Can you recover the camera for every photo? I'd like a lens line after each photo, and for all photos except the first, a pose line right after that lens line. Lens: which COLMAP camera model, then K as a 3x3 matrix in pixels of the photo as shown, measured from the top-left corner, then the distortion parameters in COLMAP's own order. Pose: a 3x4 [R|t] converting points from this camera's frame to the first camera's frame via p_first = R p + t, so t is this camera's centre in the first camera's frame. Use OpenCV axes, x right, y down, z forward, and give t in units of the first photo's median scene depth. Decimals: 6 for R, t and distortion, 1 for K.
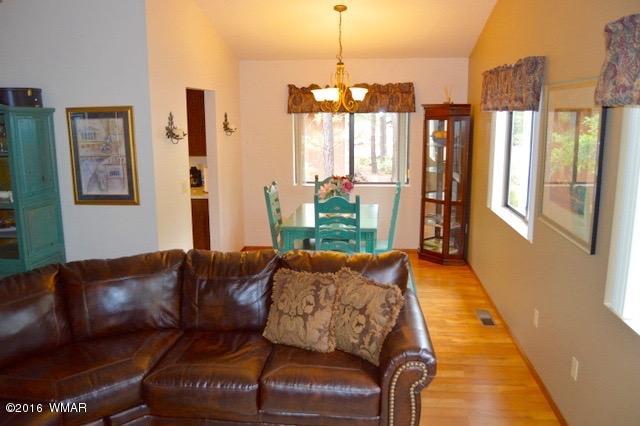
lens RADIAL K [[507.7, 0, 320.0], [0, 507.7, 213.0], [0, 0, 1]] dist [-0.073683, 0.008589]
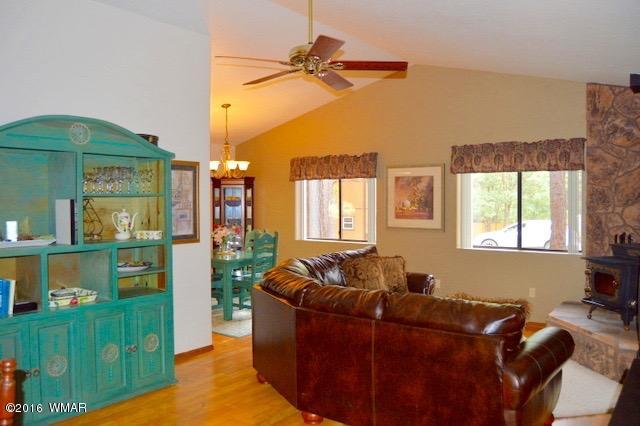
lens RADIAL K [[507.7, 0, 320.0], [0, 507.7, 213.0], [0, 0, 1]] dist [-0.073683, 0.008589]
pose [[0.517060, -0.013444, 0.855843, -0.946008], [0.158858, 0.984013, -0.080518, 0.044796], [-0.841078, 0.177590, 0.510930, 0.089324]]
